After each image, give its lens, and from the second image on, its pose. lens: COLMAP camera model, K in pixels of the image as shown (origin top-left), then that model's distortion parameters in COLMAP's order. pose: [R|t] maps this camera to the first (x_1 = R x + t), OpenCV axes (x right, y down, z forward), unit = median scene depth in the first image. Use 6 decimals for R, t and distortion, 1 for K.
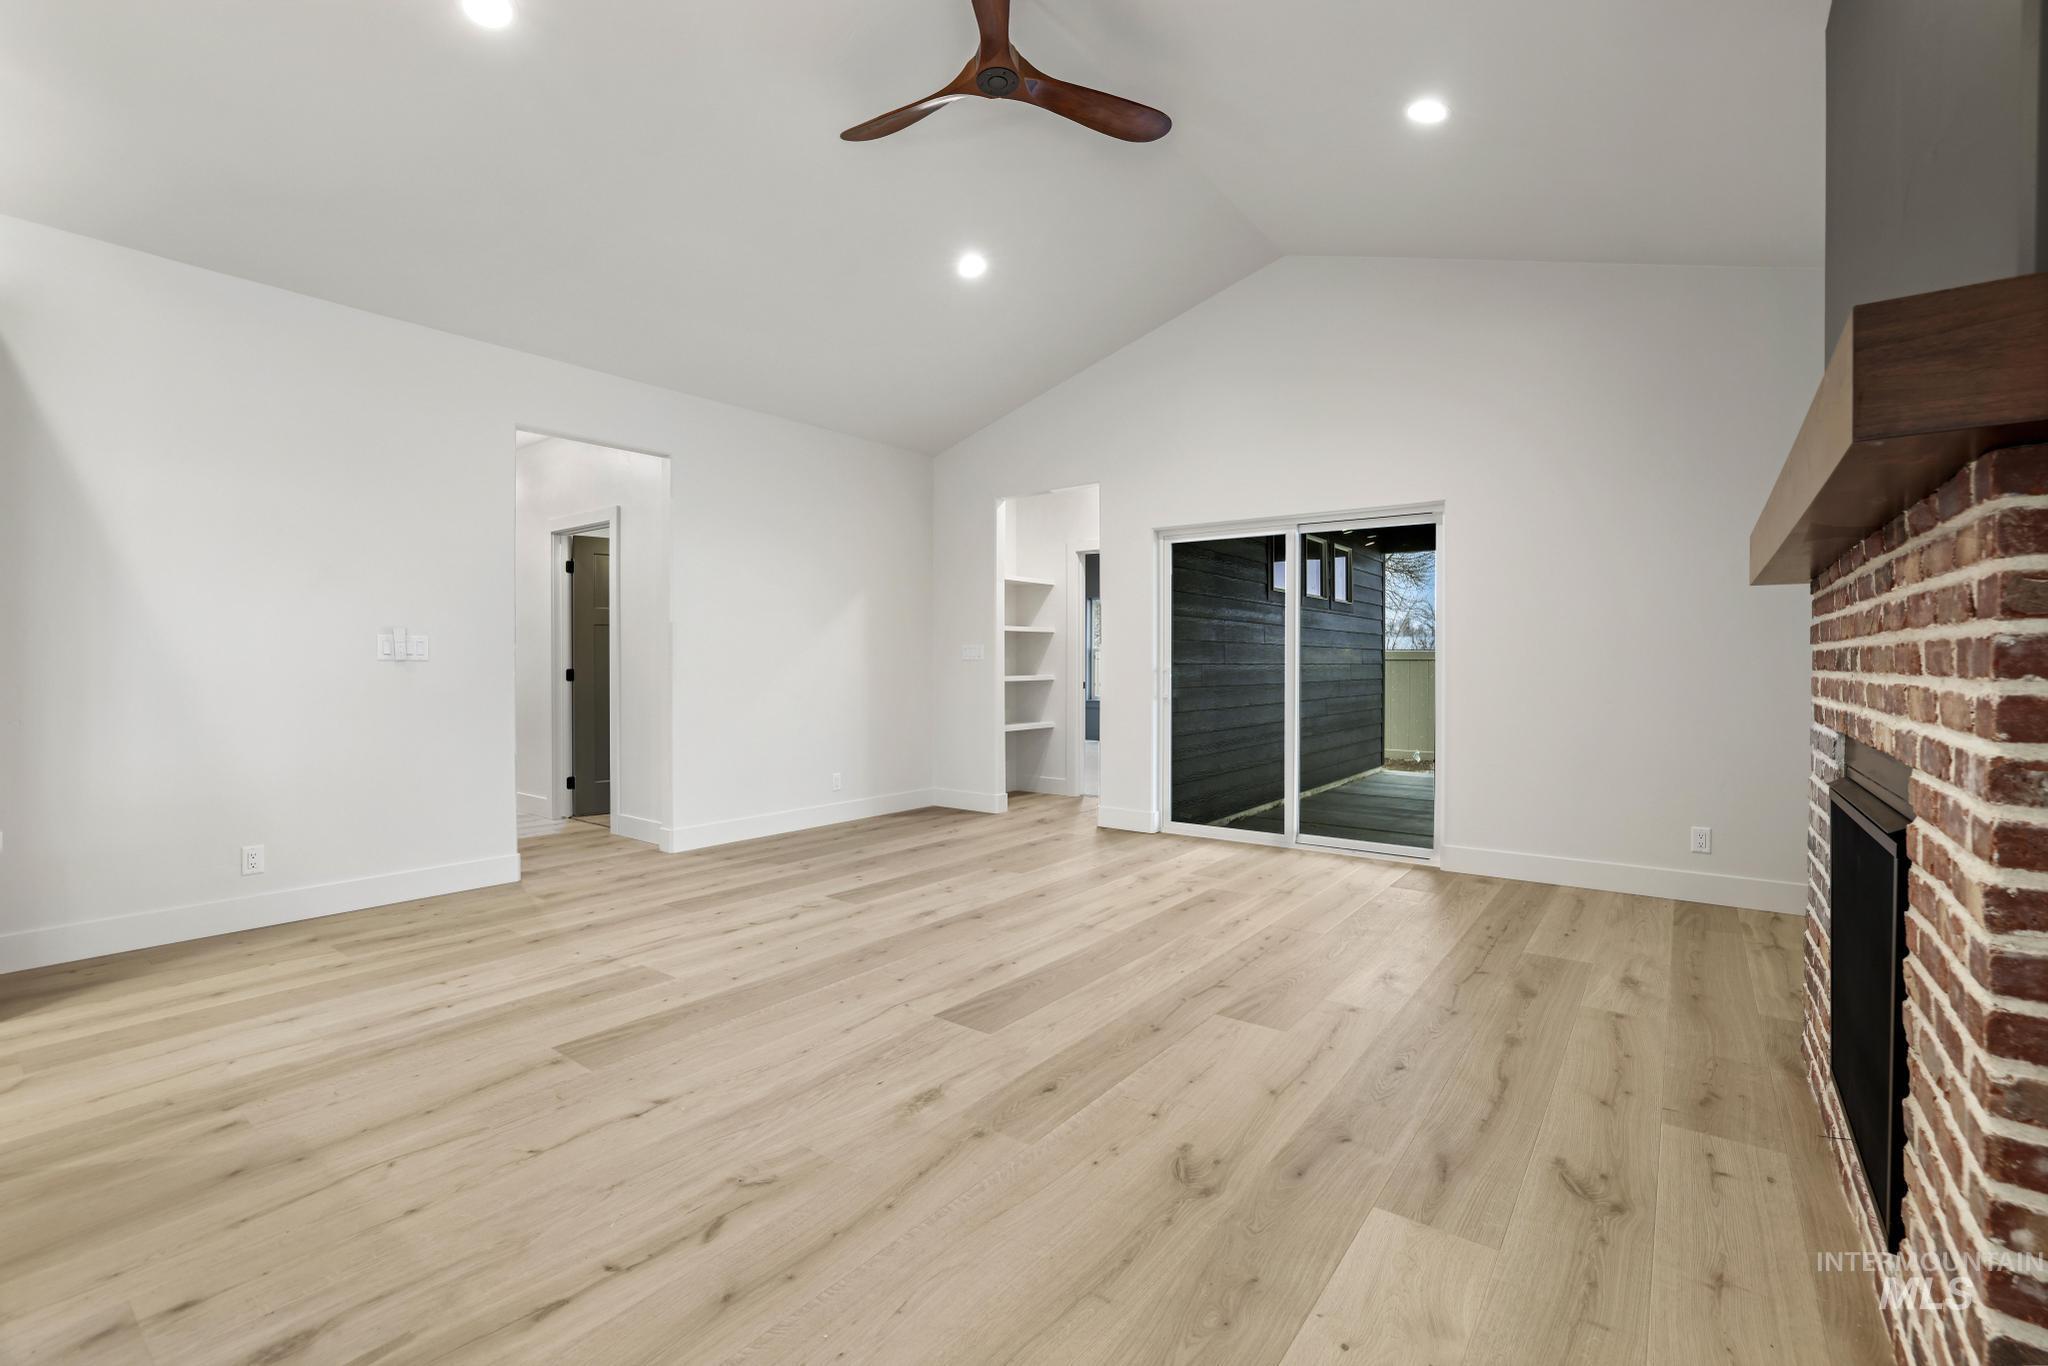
lens RADIAL K [[901.0, 0, 1039.8], [0, 901.0, 677.0], [0, 0, 1]] dist [-0.053346, 0.021218]
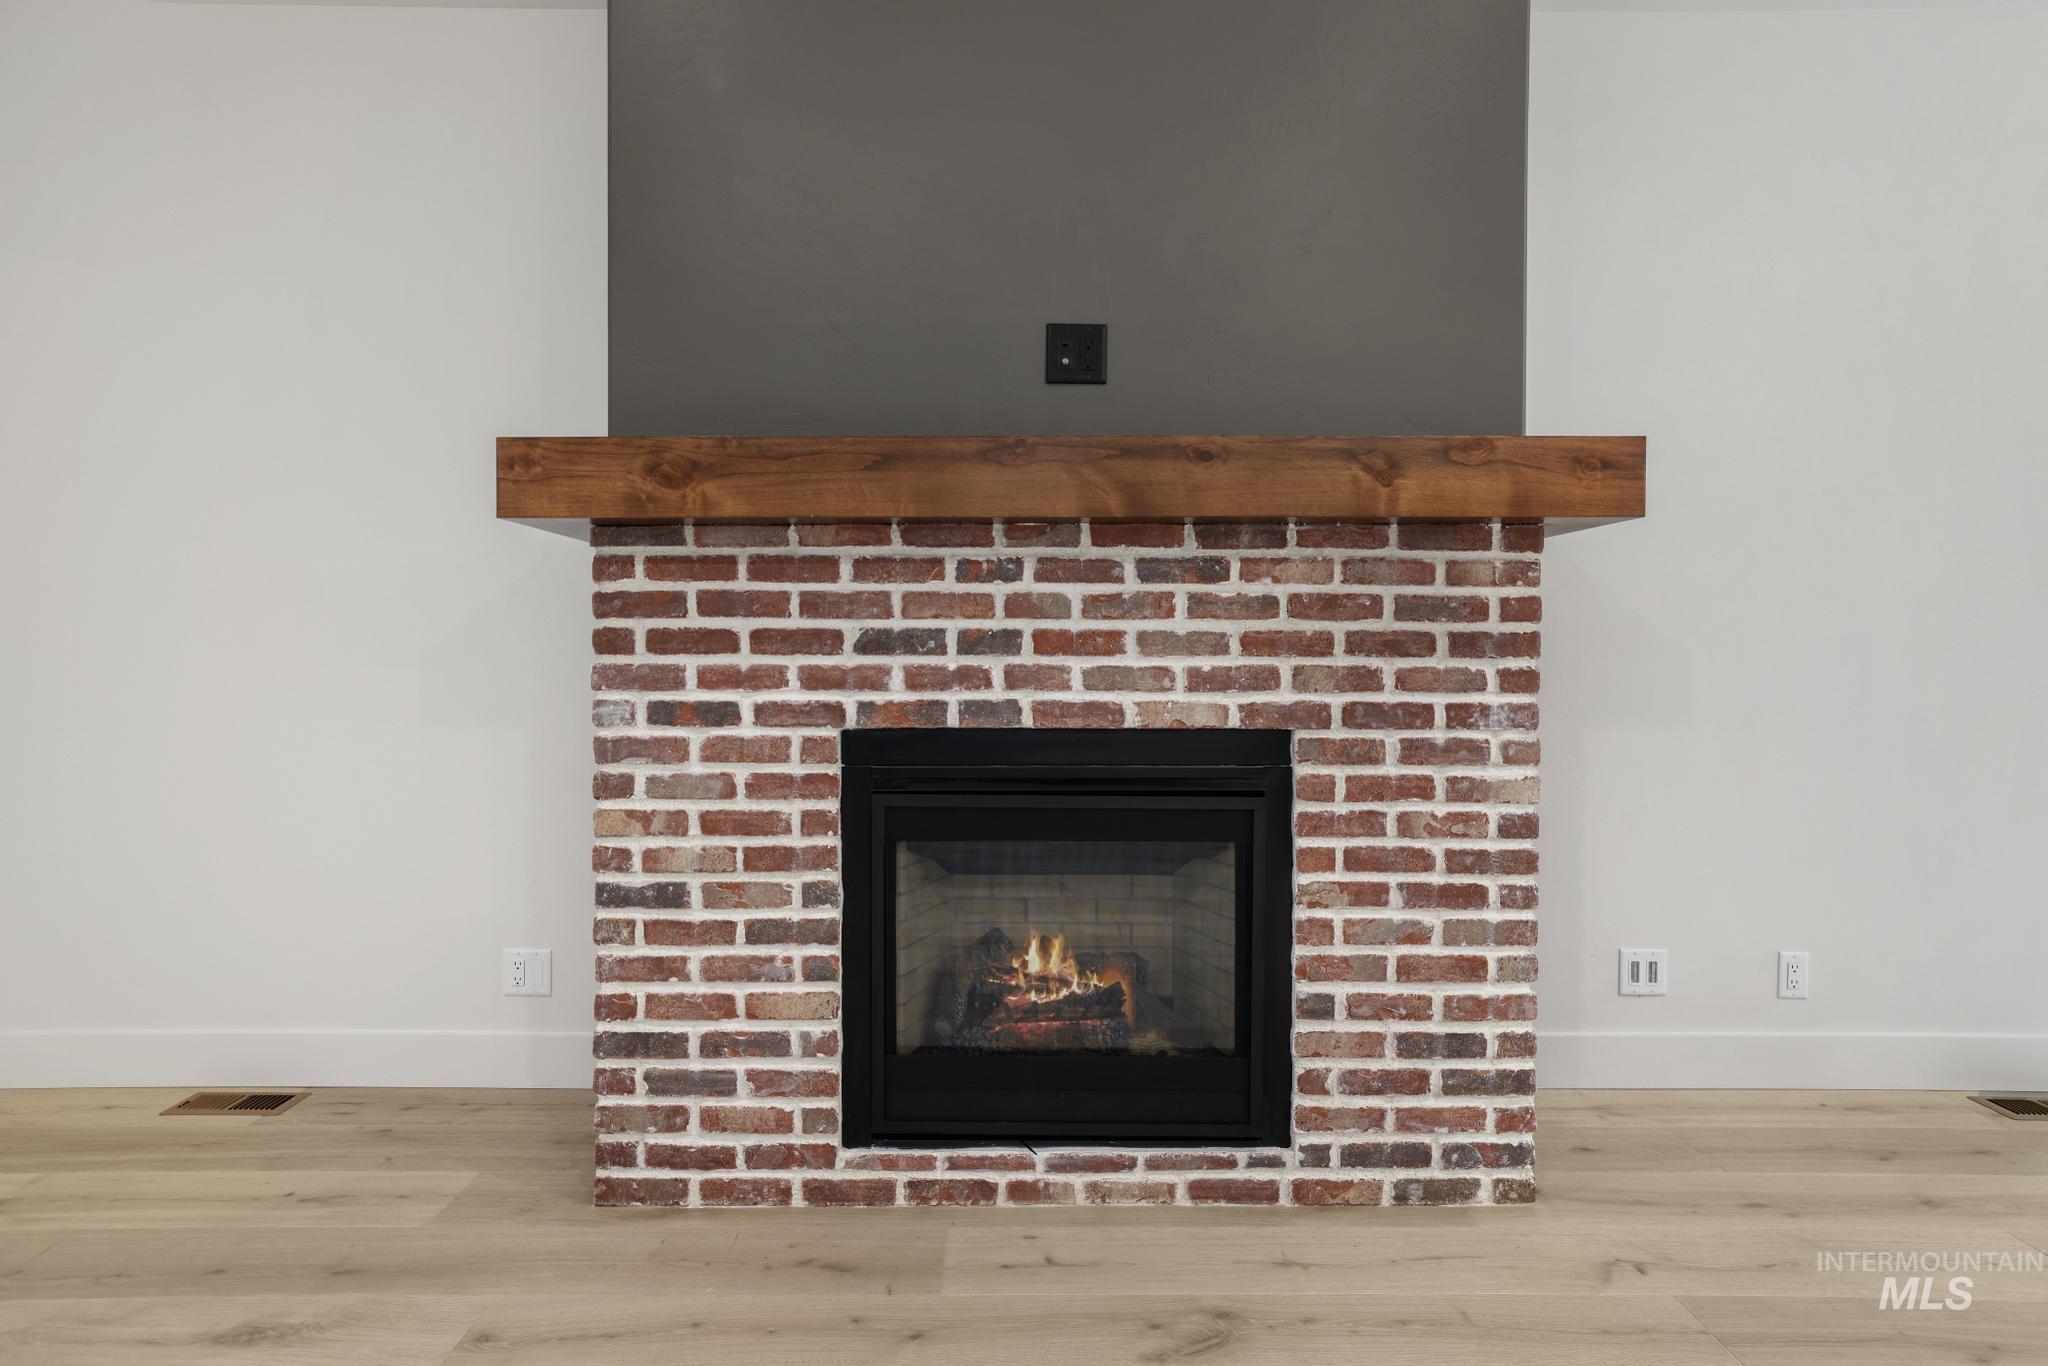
lens RADIAL K [[1166.7, 0, 994.4], [0, 1166.7, 676.2], [0, 0, 1]] dist [-0.032641, 0.034313]
pose [[-0.590725, -0.018867, 0.806652, -0.043762], [0.009153, 0.999506, 0.030080, -0.012939], [-0.806821, 0.025152, -0.590261, 1.083615]]
